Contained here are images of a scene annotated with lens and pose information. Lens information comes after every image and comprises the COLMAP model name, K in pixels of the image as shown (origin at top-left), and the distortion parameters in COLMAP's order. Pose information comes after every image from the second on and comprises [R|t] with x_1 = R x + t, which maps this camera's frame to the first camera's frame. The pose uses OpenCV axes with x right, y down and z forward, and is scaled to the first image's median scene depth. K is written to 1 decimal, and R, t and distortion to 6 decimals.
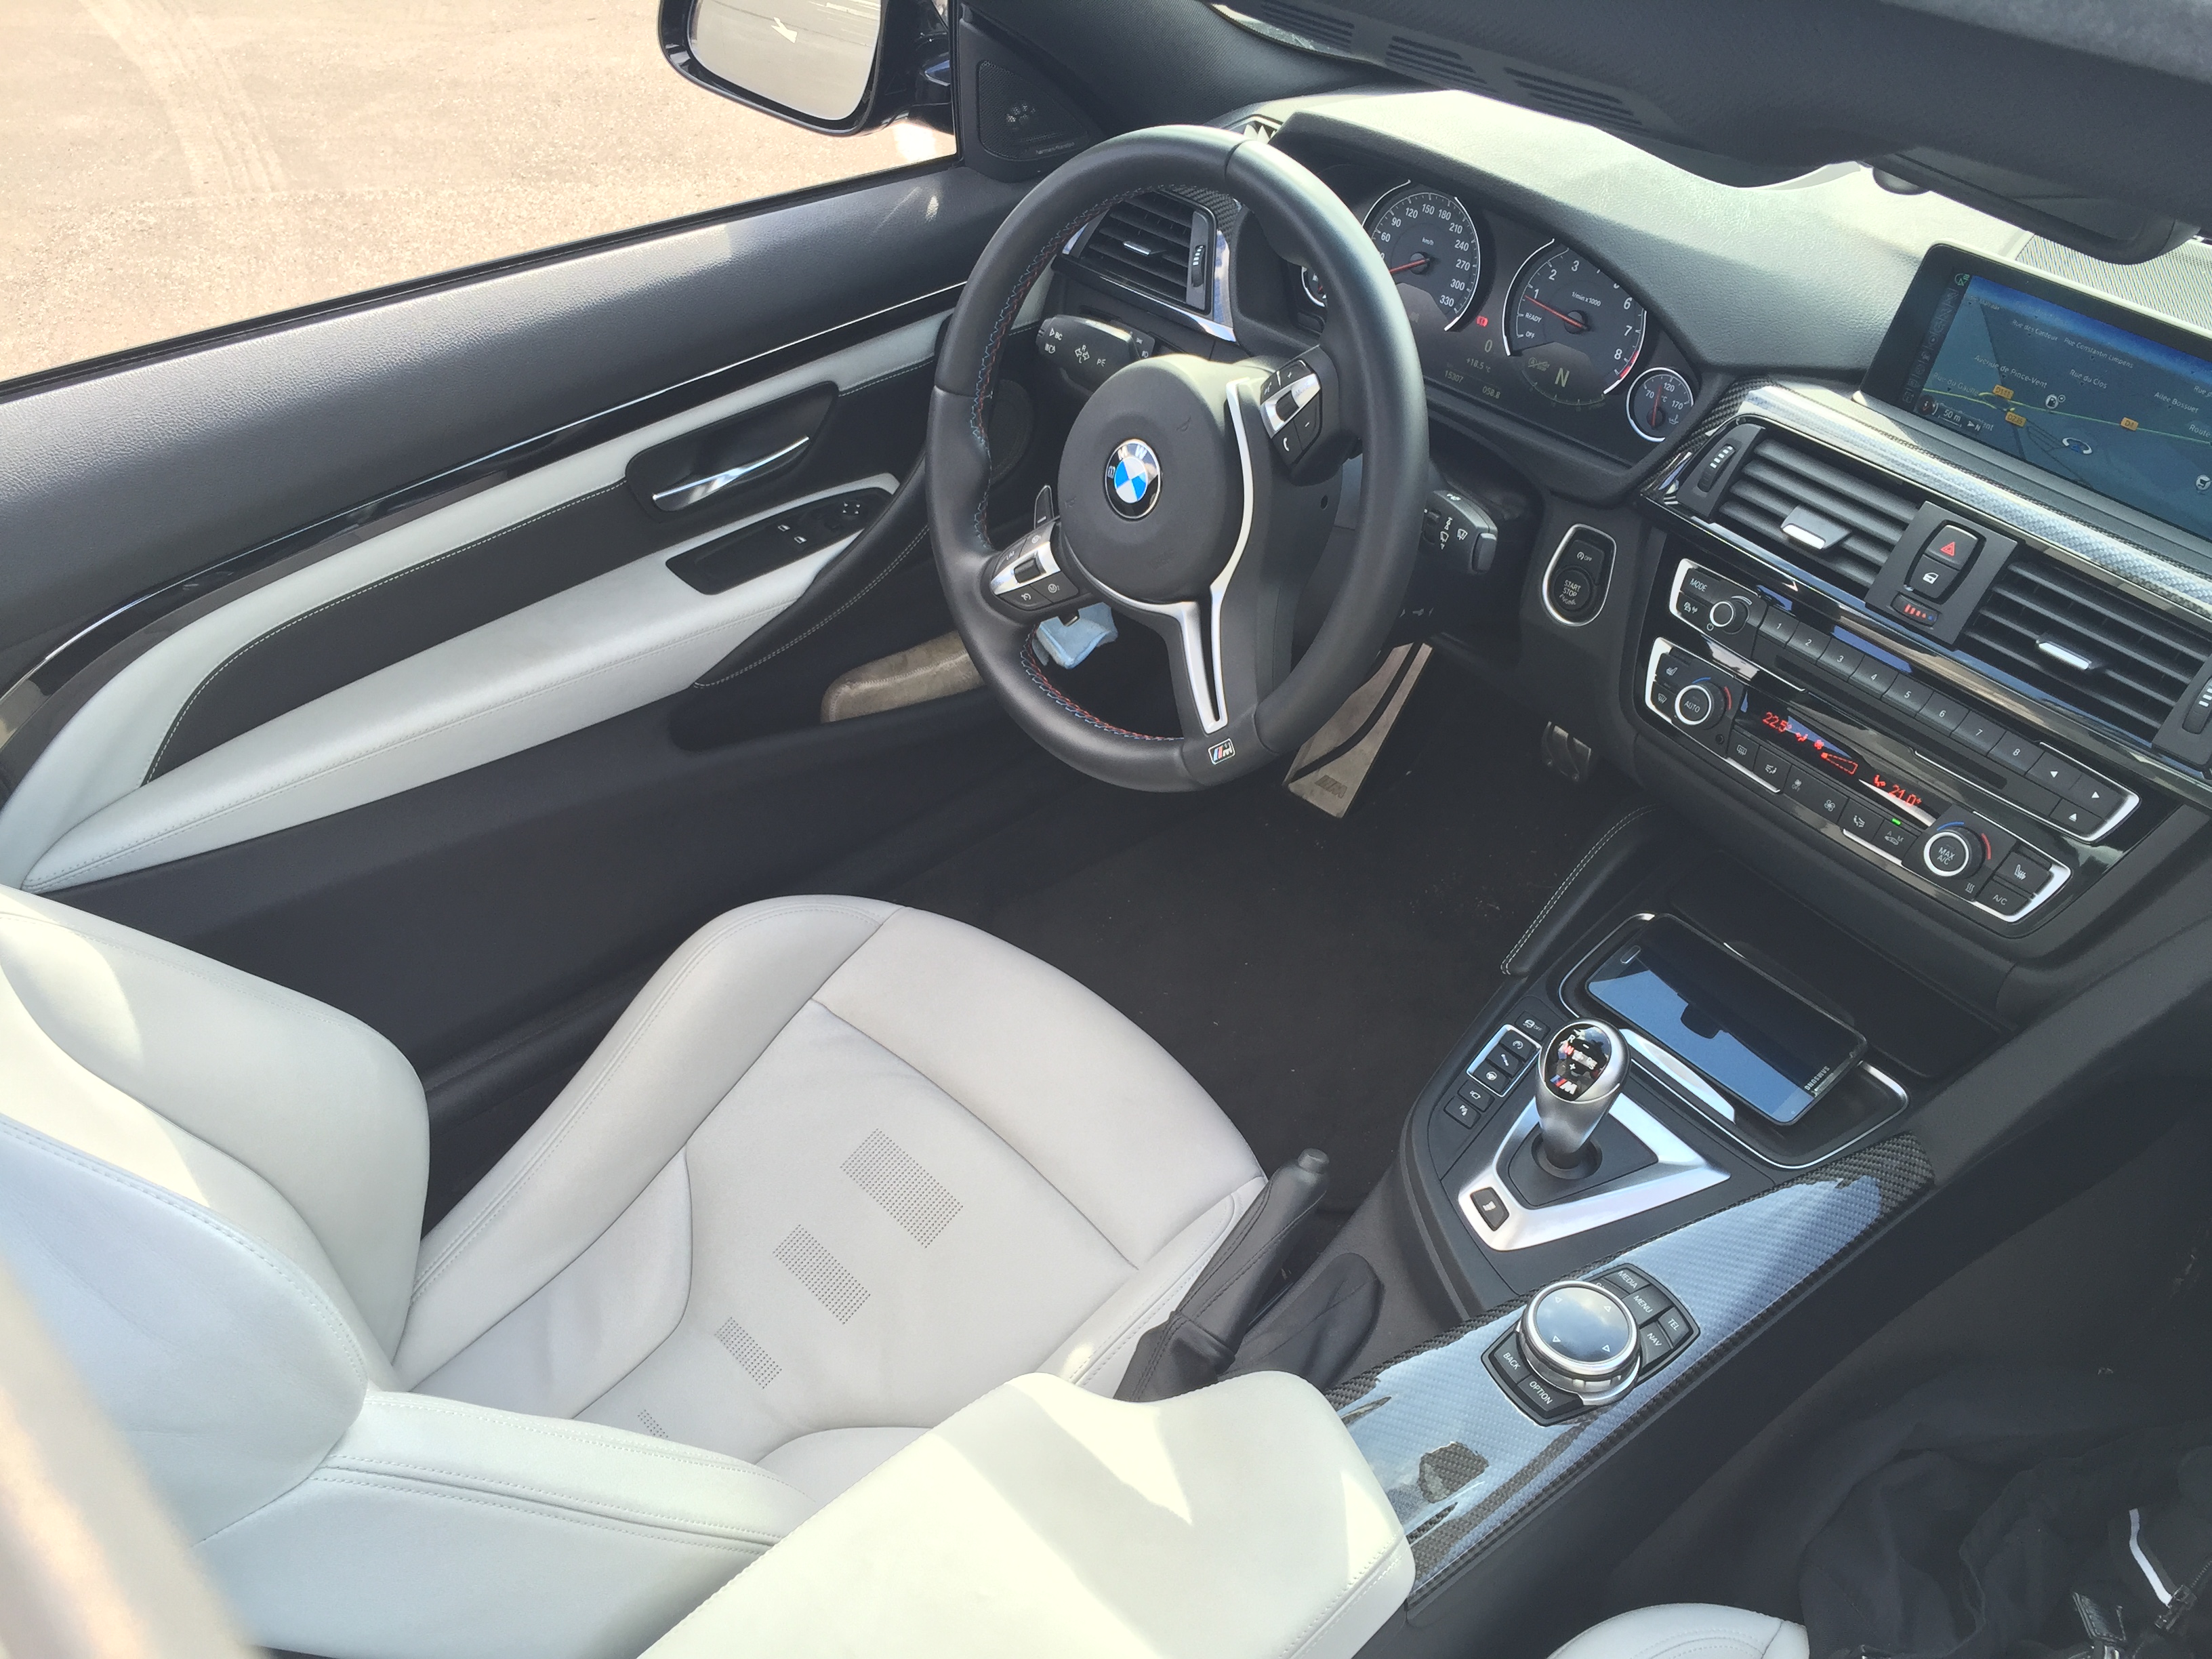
lens RADIAL K [[1971.6, 0, 1106.0], [0, 1971.6, 829.5], [0, 0, 1]] dist [0.011120, -0.005507]
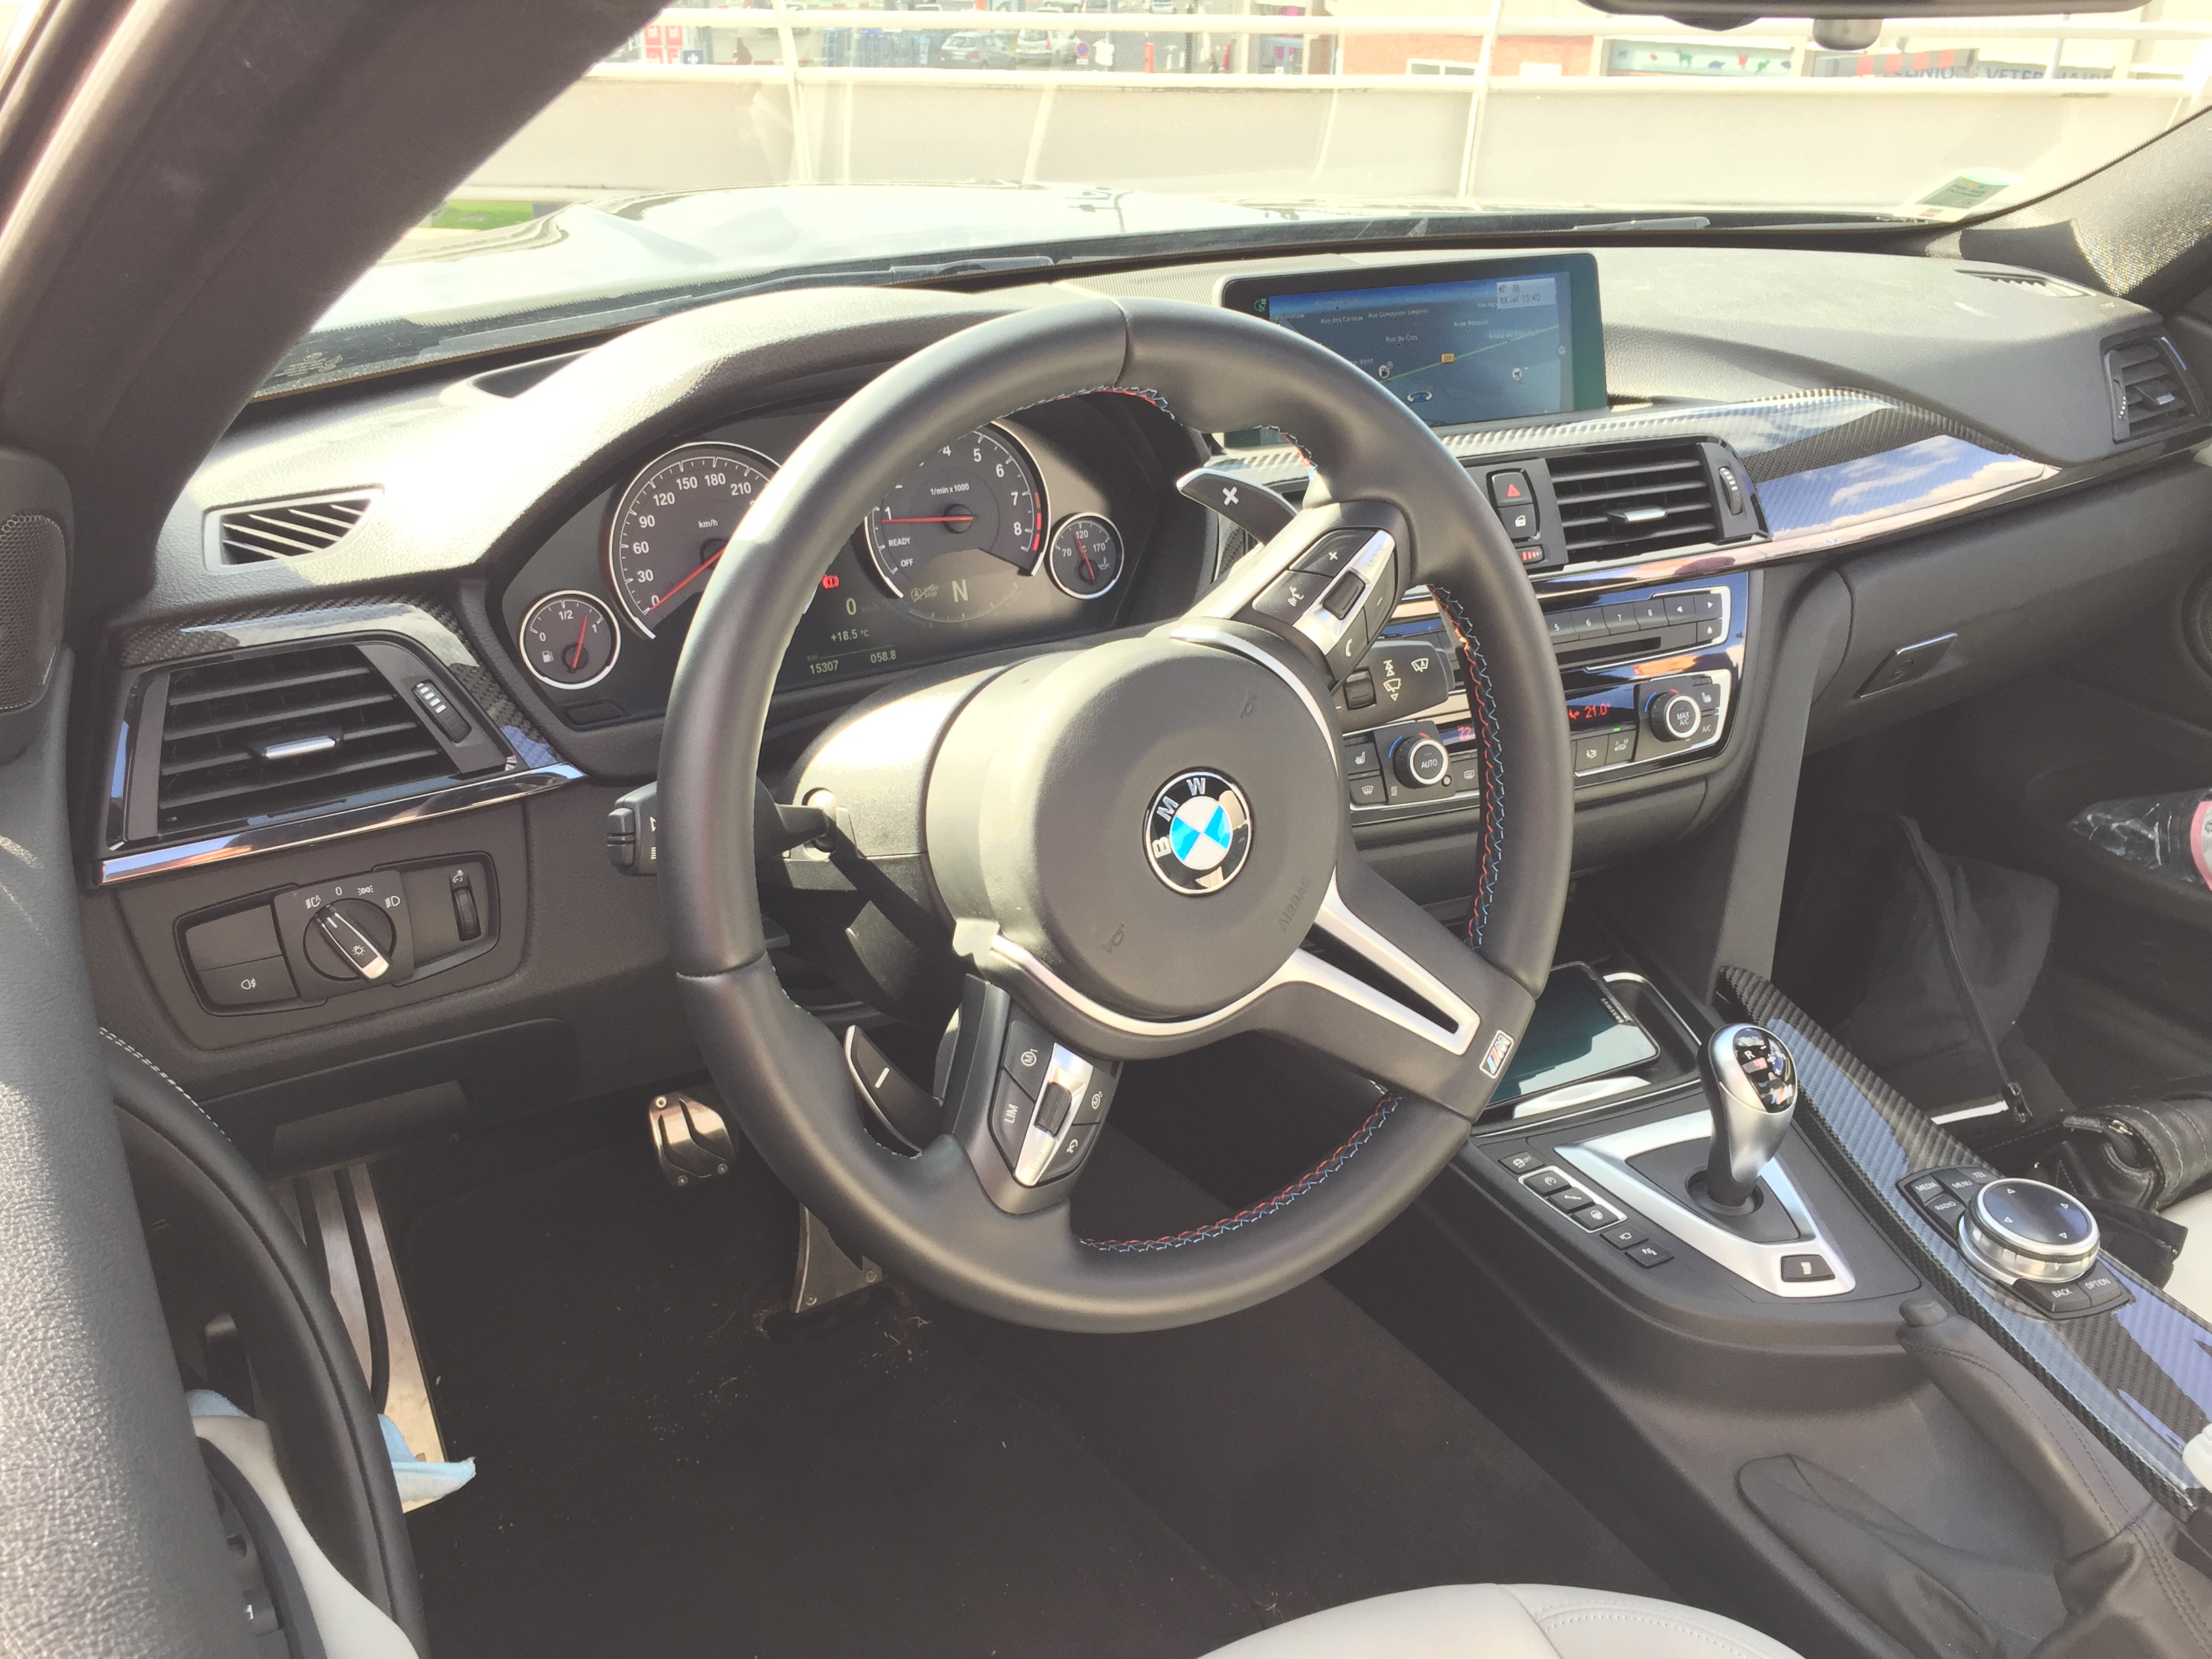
lens RADIAL K [[1971.6, 0, 1106.0], [0, 1971.6, 829.5], [0, 0, 1]] dist [0.011120, -0.005507]
pose [[0.194955, -0.422671, 0.885066, -0.507055], [0.588139, 0.772523, 0.239375, -0.317249], [-0.784911, 0.473875, 0.399196, 0.701490]]
